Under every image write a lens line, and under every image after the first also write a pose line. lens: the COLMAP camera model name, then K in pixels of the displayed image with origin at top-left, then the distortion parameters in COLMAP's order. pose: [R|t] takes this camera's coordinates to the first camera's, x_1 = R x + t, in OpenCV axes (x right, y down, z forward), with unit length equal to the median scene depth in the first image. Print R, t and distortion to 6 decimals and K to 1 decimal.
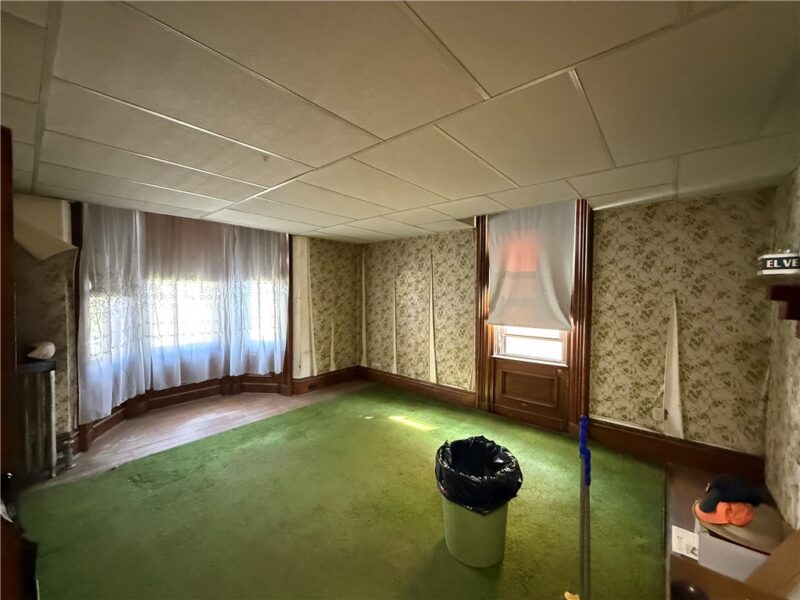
lens RADIAL K [[319.3, 0, 398.9], [0, 319.3, 301.5], [0, 0, 1]] dist [0.000704, -0.000098]
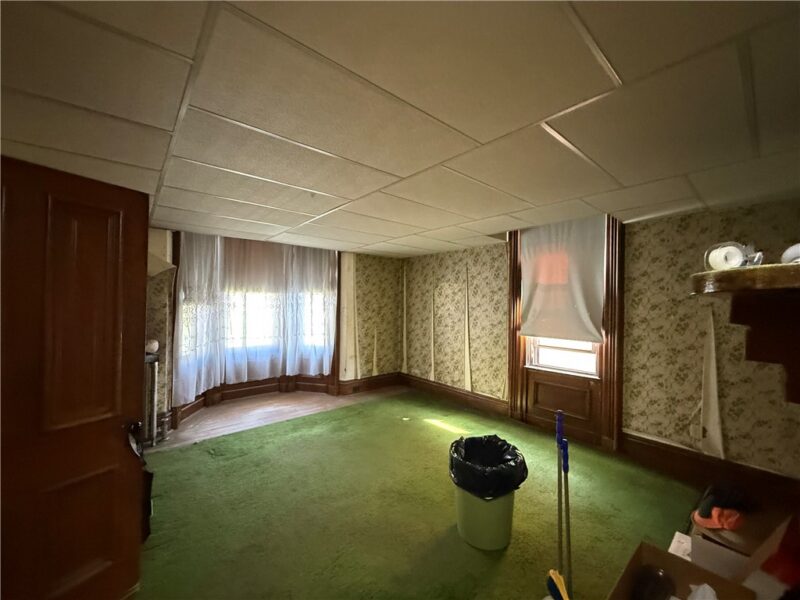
lens RADIAL K [[319.3, 0, 398.9], [0, 319.3, 301.5], [0, 0, 1]] dist [0.000704, -0.000098]
pose [[0.986786, 0.006404, -0.161904, 0.068474], [-0.011911, 0.999382, -0.033067, 0.002395], [0.161592, 0.034558, 0.986252, -0.094341]]
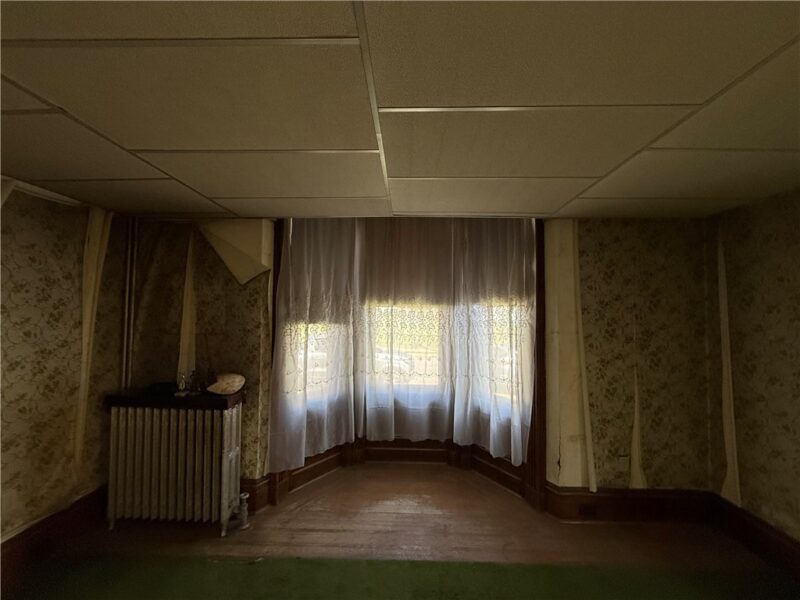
lens RADIAL K [[319.3, 0, 398.9], [0, 319.3, 301.5], [0, 0, 1]] dist [0.000704, -0.000098]
pose [[0.627596, -0.029069, -0.777996, -0.079848], [-0.030962, 0.997580, -0.062250, -0.028457], [0.777923, 0.063156, 0.625178, 0.613793]]
